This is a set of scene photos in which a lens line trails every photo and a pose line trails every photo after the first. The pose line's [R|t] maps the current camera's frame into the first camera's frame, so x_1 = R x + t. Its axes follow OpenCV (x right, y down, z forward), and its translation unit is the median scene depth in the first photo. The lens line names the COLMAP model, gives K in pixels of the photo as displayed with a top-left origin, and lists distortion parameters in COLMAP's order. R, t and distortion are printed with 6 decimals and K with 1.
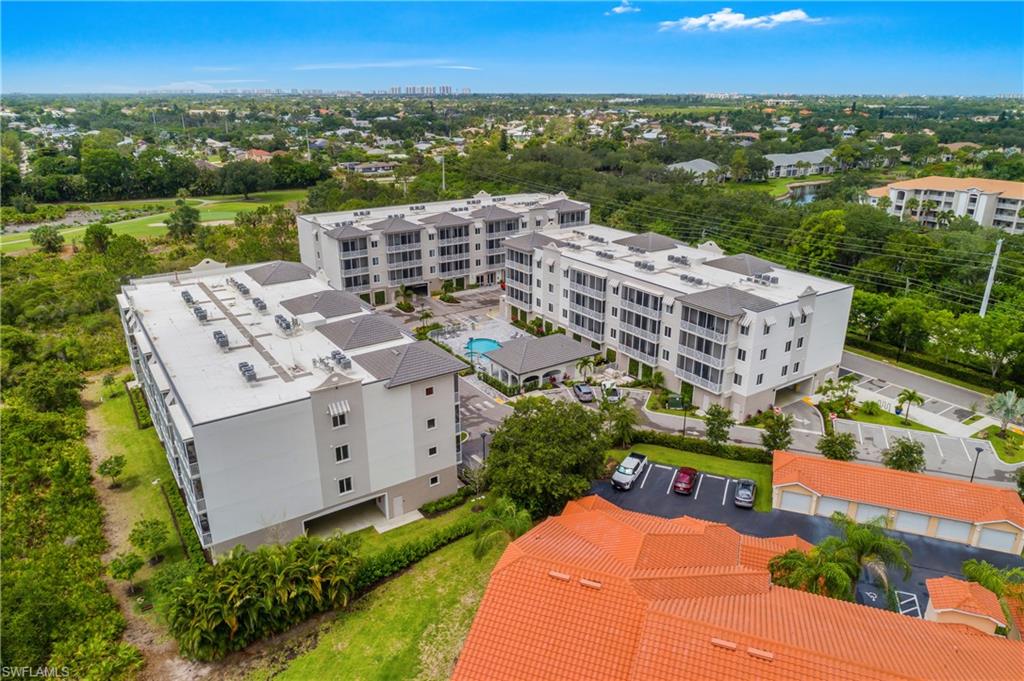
lens RADIAL K [[693.6, 0, 508.4], [0, 693.6, 339.5], [0, 0, 1]] dist [-0.000087, 0.001828]
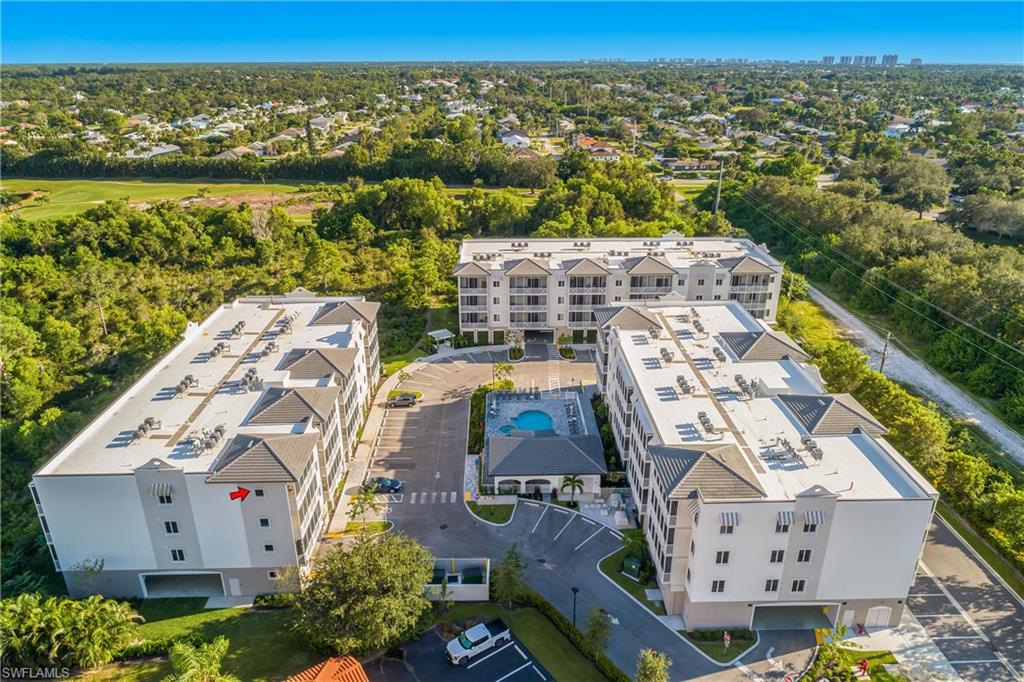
lens RADIAL K [[693.6, 0, 503.0], [0, 693.6, 346.2], [0, 0, 1]] dist [-0.000087, 0.001828]
pose [[0.843183, 0.207528, -0.495959, 0.316489], [-0.184364, 0.978172, 0.095866, -0.146138], [0.505028, 0.010605, 0.863038, 0.157800]]
